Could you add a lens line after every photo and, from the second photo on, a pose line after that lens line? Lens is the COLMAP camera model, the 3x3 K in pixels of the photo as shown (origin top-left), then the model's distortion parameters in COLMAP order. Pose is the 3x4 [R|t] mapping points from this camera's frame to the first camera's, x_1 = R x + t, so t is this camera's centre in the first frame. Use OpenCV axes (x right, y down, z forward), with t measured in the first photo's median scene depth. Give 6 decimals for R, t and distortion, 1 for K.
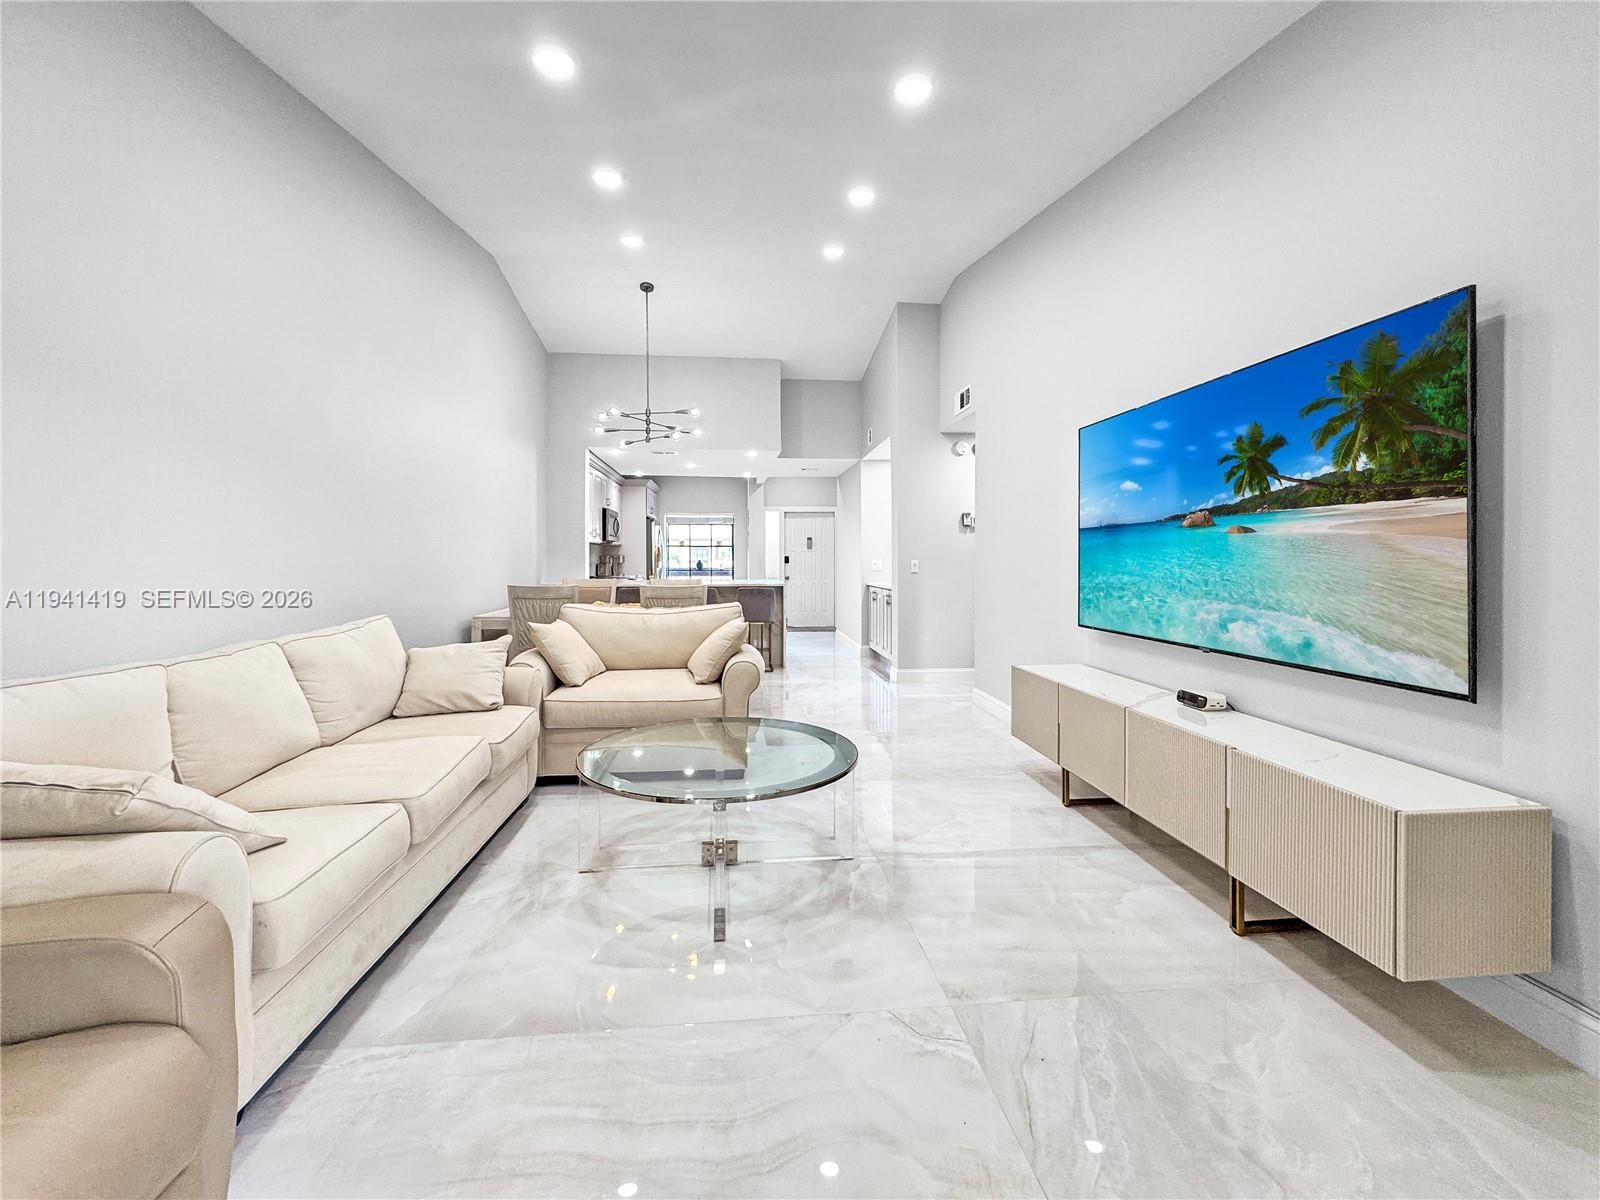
lens RADIAL K [[648.7, 0, 791.9], [0, 648.7, 555.3], [0, 0, 1]] dist [-0.004646, 0.000428]
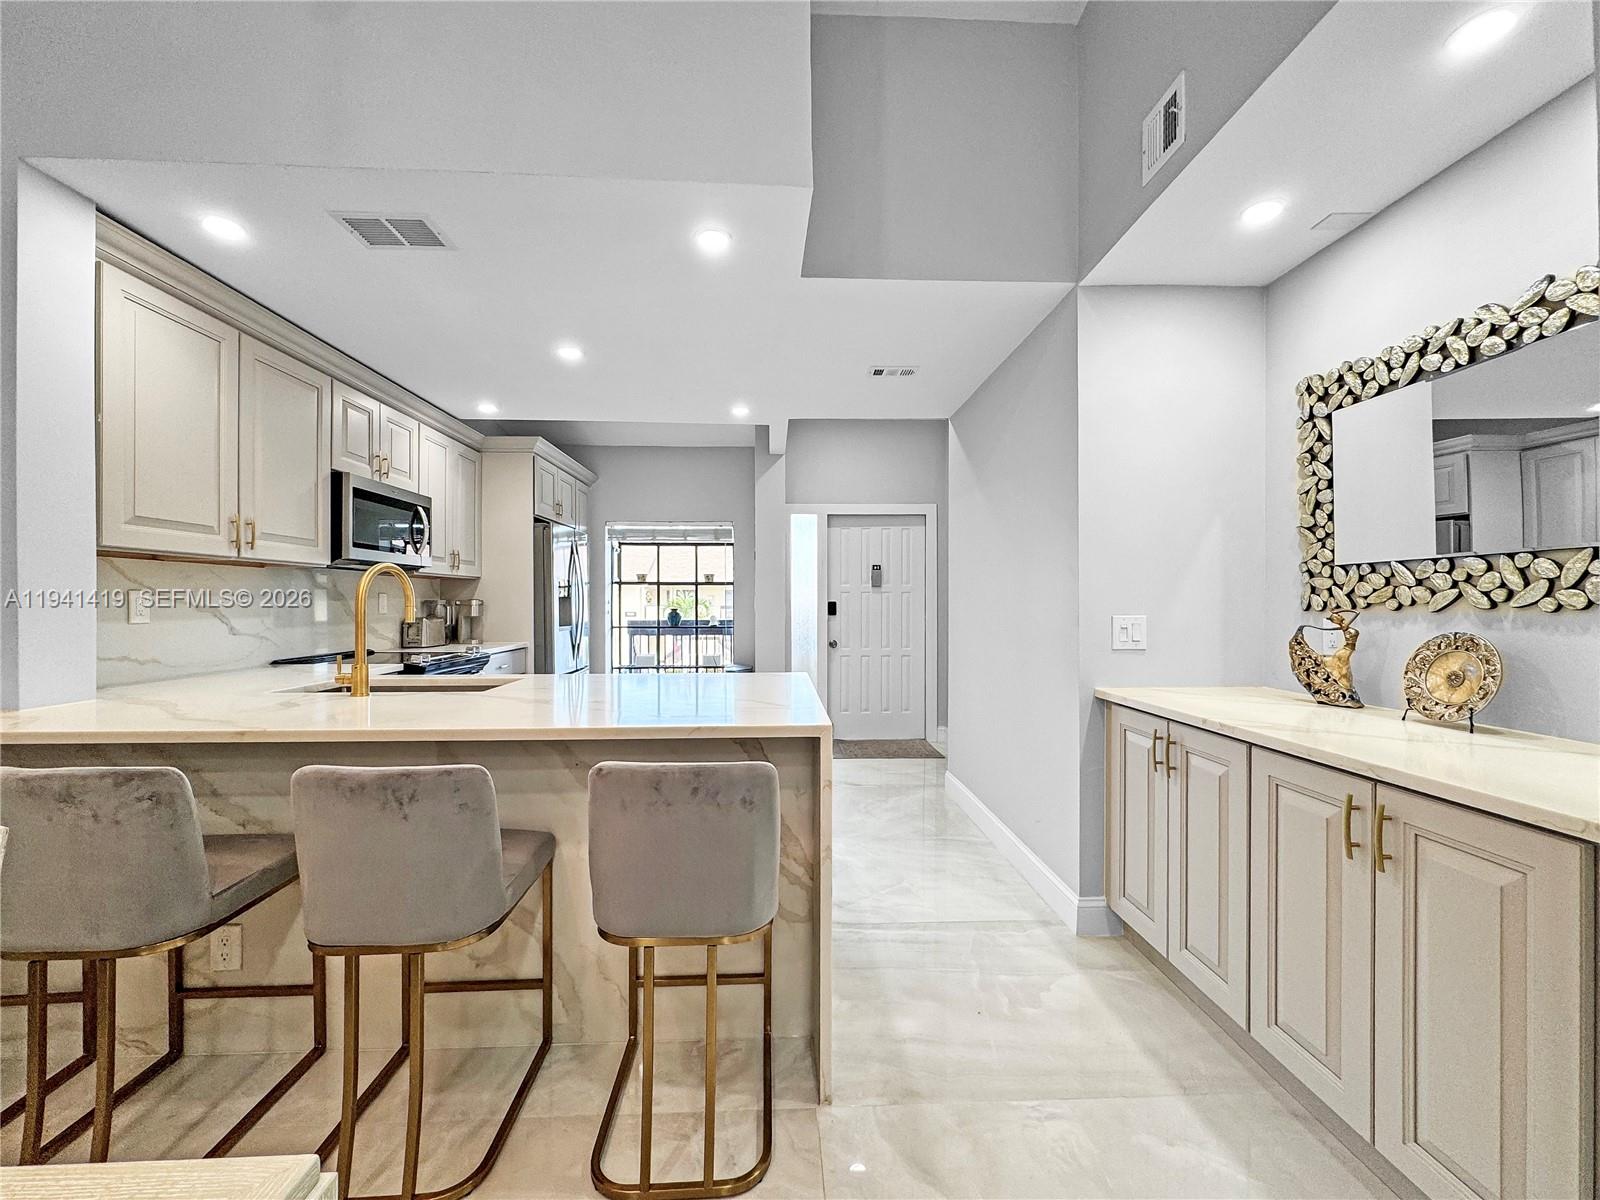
lens RADIAL K [[648.7, 0, 795.5], [0, 648.7, 599.8], [0, 0, 1]] dist [-0.004646, 0.000428]
pose [[0.997906, -0.000802, -0.064680, -0.016528], [0.000873, 0.999999, 0.001063, -0.000507], [0.064679, -0.001117, 0.997905, 2.256075]]
